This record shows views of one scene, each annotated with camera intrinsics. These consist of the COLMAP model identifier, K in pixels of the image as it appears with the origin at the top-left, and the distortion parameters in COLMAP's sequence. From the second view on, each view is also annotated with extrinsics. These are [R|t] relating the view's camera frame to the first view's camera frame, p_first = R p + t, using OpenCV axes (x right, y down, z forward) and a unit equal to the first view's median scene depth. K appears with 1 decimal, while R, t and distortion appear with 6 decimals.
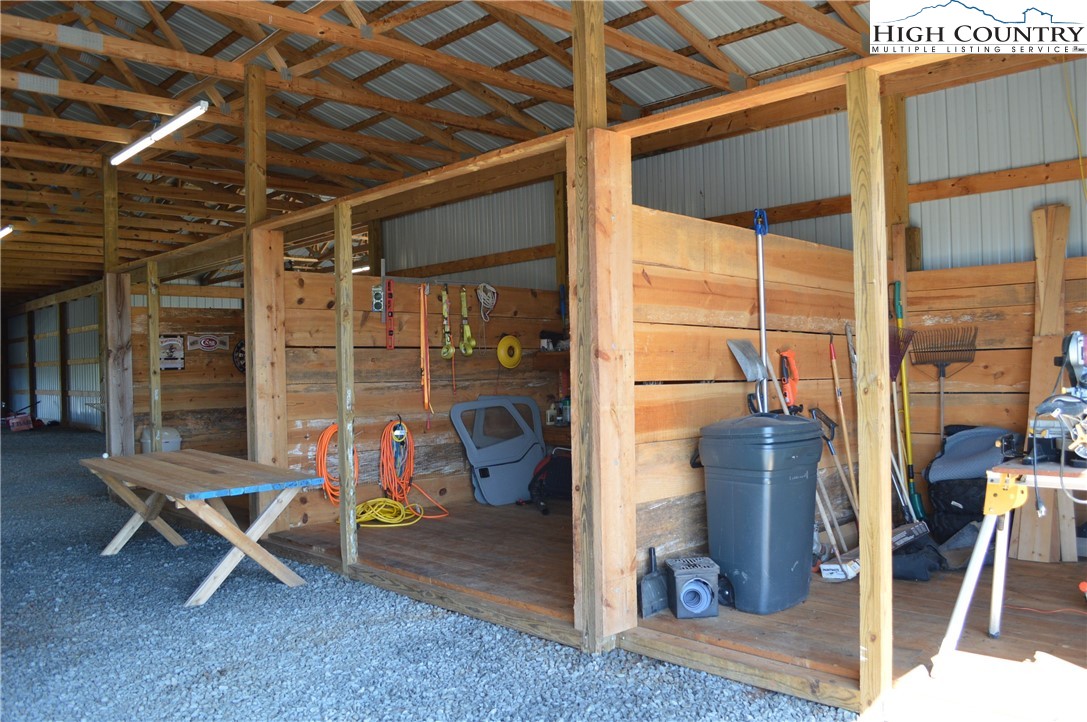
lens RADIAL K [[860.7, 0, 544.7], [0, 860.7, 360.5], [0, 0, 1]] dist [-0.002369, 0.001439]
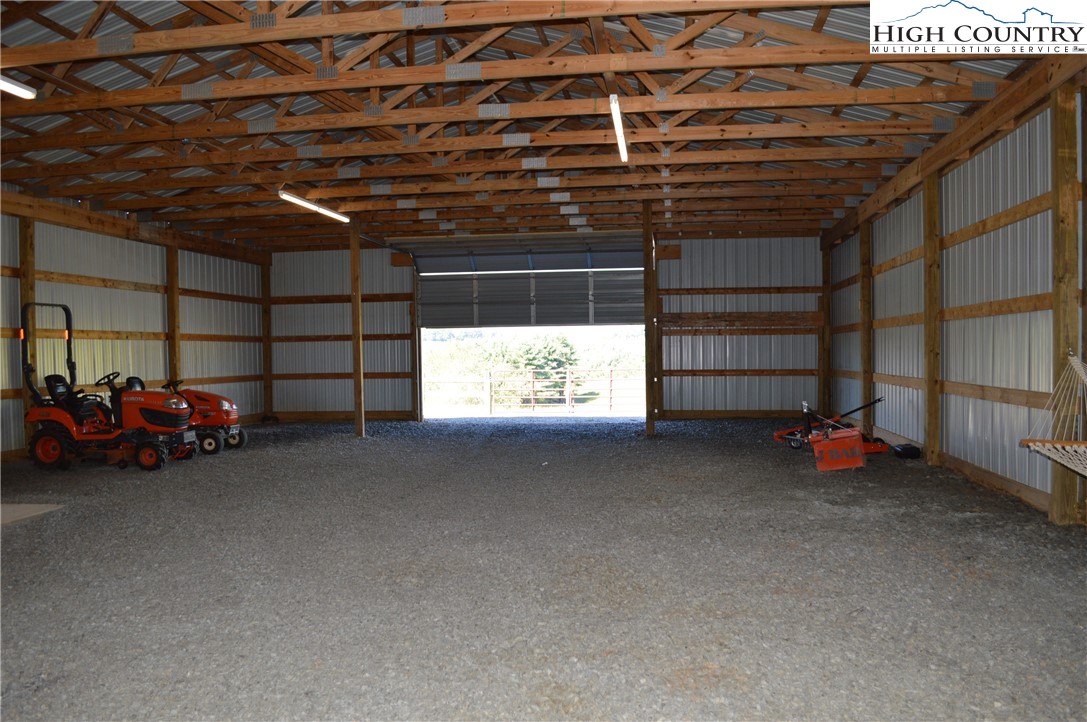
lens RADIAL K [[860.7, 0, 544.6], [0, 860.7, 361.1], [0, 0, 1]] dist [-0.002369, 0.001439]
pose [[0.621905, 0.027302, -0.782617, -0.316133], [0.004636, 0.999246, 0.038543, 0.007345], [0.783079, -0.027598, 0.621309, 0.533346]]
